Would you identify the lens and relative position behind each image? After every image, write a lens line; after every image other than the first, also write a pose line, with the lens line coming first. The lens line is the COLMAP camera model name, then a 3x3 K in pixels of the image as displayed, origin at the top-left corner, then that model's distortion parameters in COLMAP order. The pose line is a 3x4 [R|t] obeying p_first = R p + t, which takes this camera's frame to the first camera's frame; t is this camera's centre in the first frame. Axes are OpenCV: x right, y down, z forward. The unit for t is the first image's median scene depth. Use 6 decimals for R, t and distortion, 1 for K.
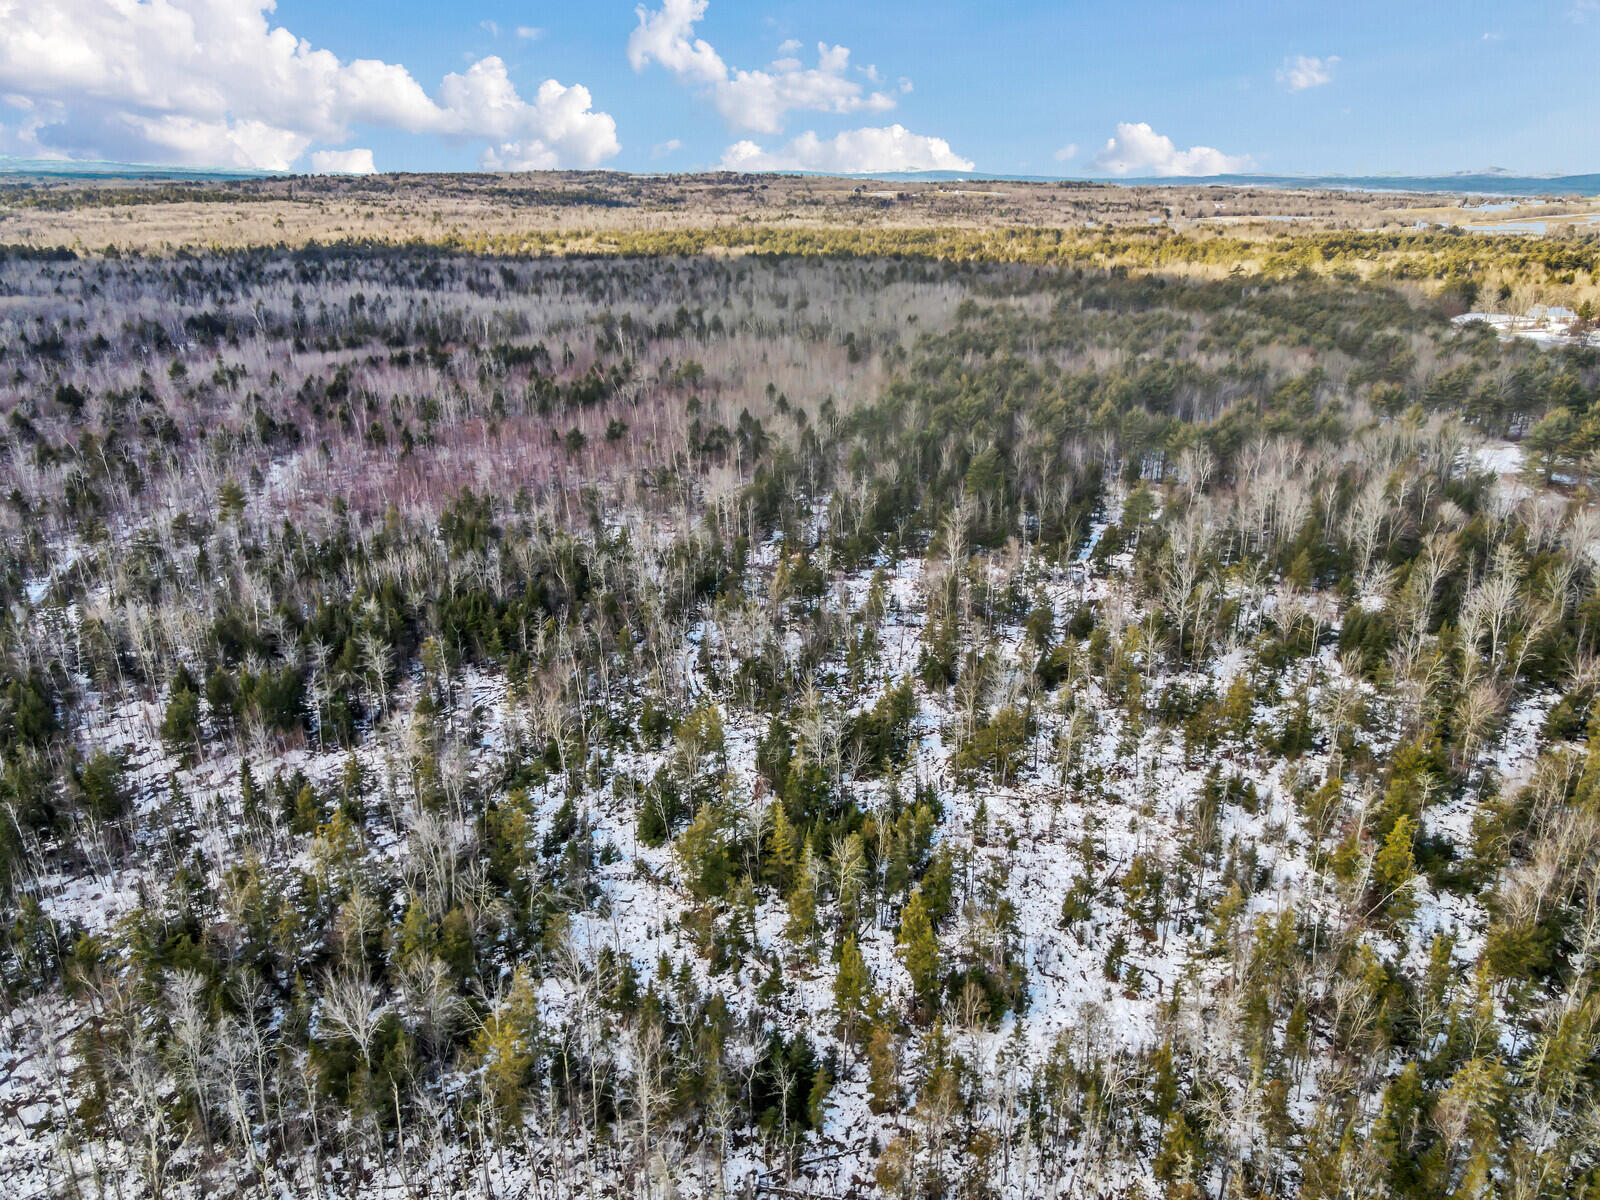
lens RADIAL K [[1166.8, 0, 787.6], [0, 1166.8, 603.2], [0, 0, 1]] dist [-0.011445, 0.048852]
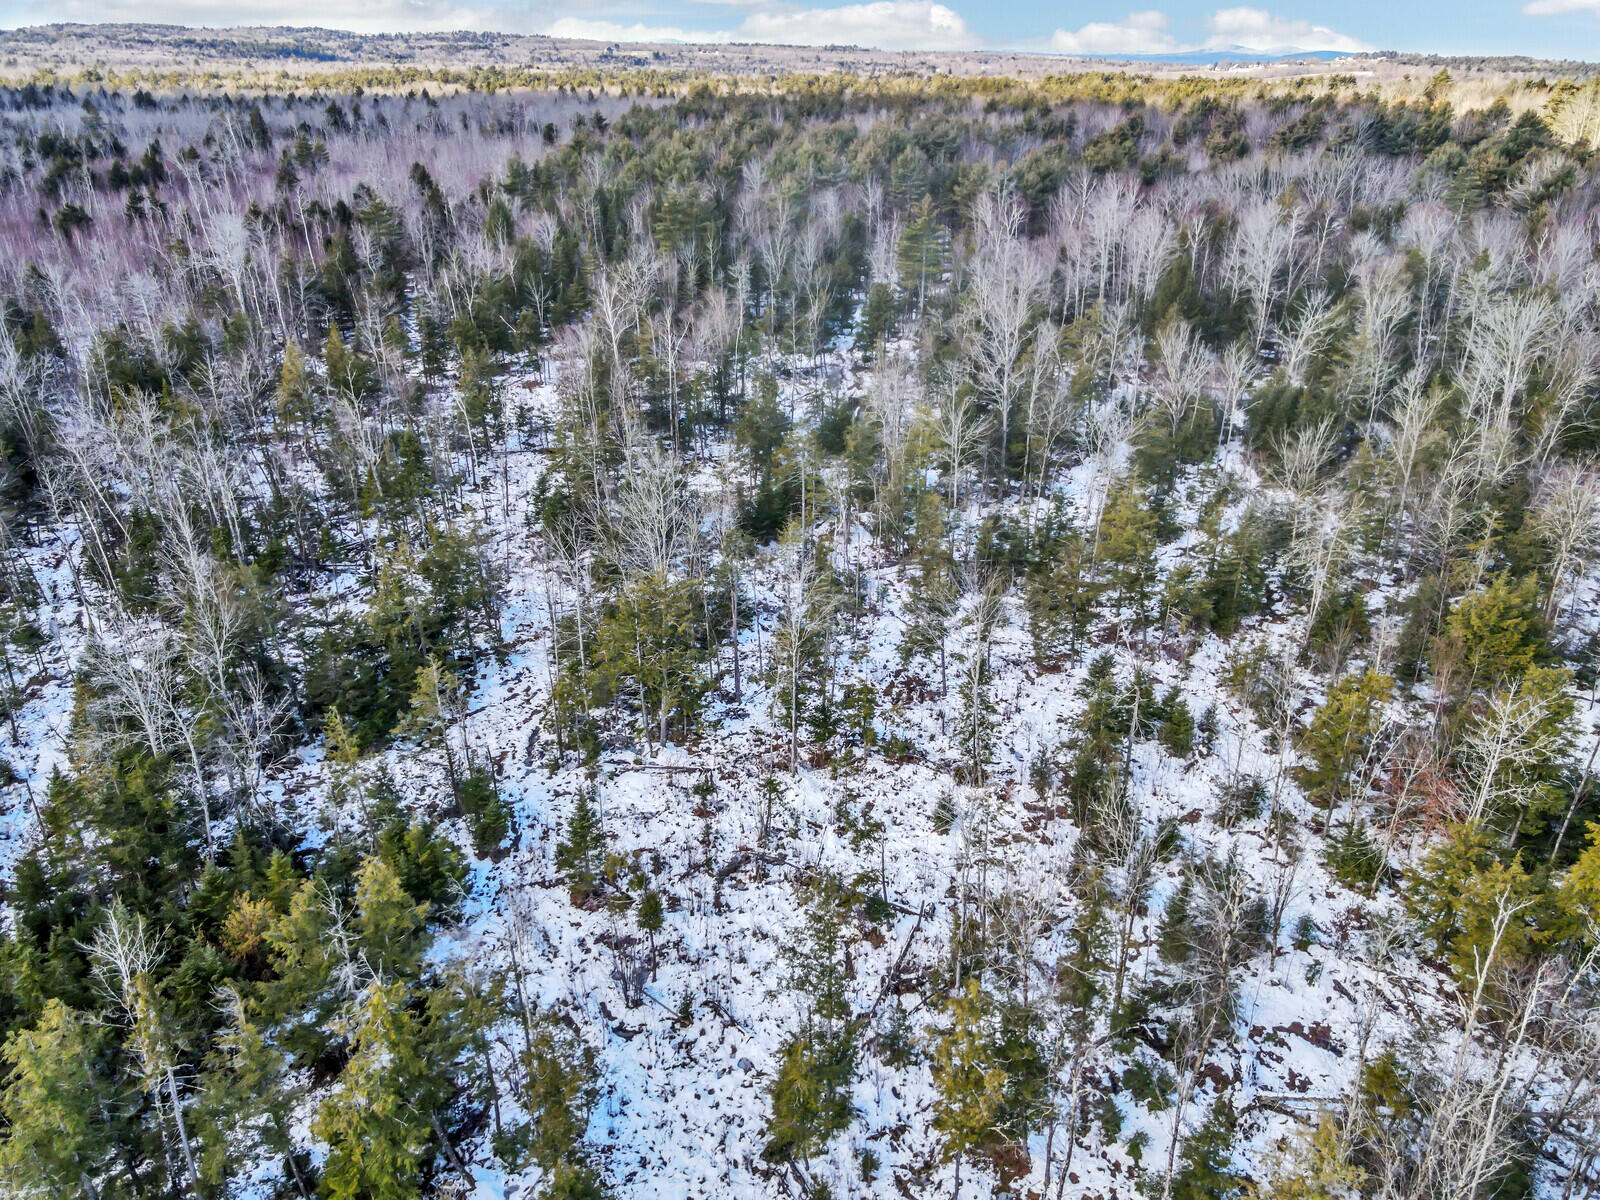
lens RADIAL K [[1166.8, 0, 787.6], [0, 1166.8, 603.2], [0, 0, 1]] dist [-0.011445, 0.048852]
pose [[0.982860, -0.072993, 0.169287, 0.154514], [0.058054, 0.994104, 0.091582, 0.061709], [-0.174974, -0.080185, 0.981302, 0.533411]]
